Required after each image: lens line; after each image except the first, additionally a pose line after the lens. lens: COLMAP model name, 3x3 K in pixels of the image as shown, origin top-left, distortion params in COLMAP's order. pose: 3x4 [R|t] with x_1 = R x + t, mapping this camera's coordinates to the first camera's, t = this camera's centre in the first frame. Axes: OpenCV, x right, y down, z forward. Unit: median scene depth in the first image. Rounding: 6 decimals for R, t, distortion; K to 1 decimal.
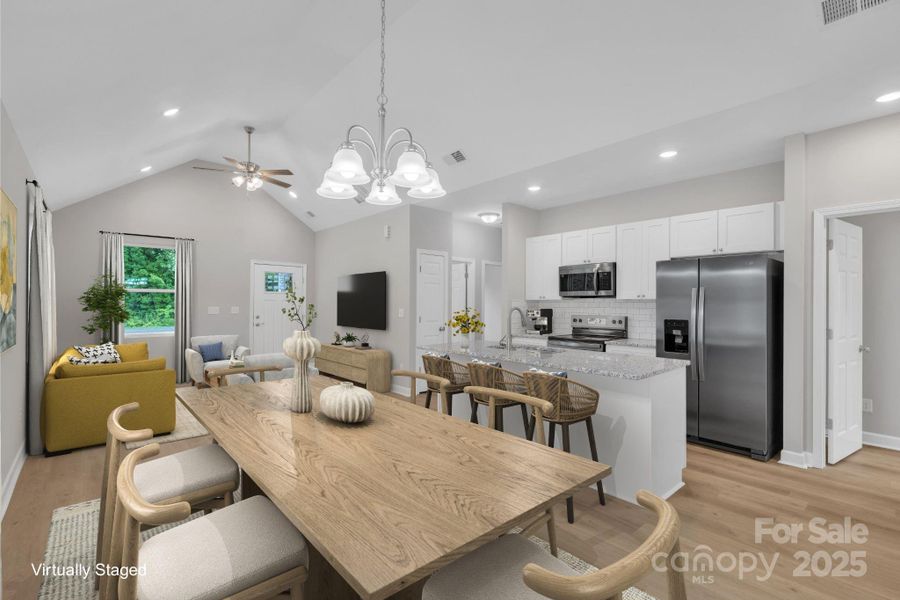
lens RADIAL K [[422.0, 0, 447.6], [0, 422.0, 303.1], [0, 0, 1]] dist [0.003647, 0.000522]
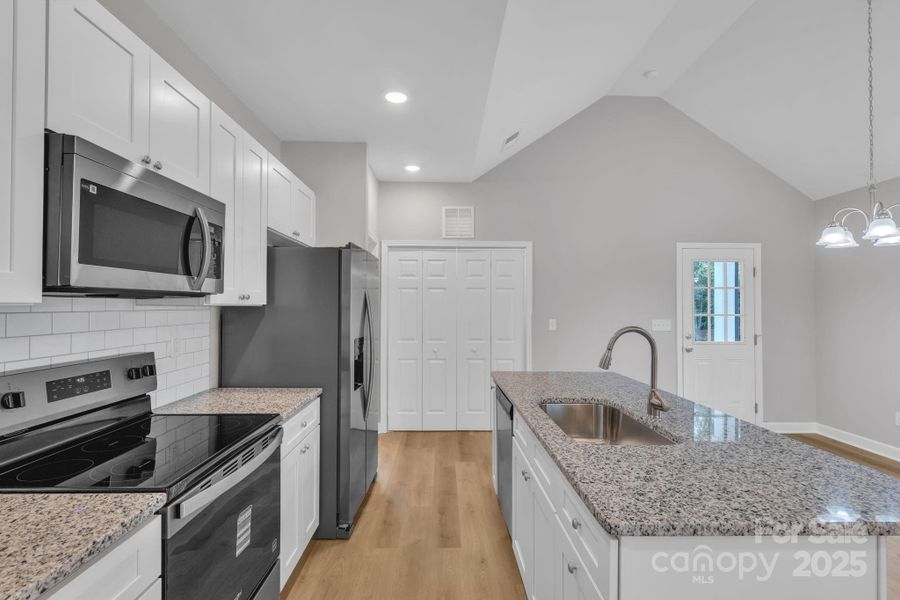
lens RADIAL K [[422.0, 0, 451.7], [0, 422.0, 300.2], [0, 0, 1]] dist [0.003647, 0.000522]
pose [[-0.769446, 0.001657, 0.638709, 0.005282], [-0.007620, 0.999902, -0.011773, -0.010075], [-0.638666, -0.013926, -0.769358, 1.147547]]
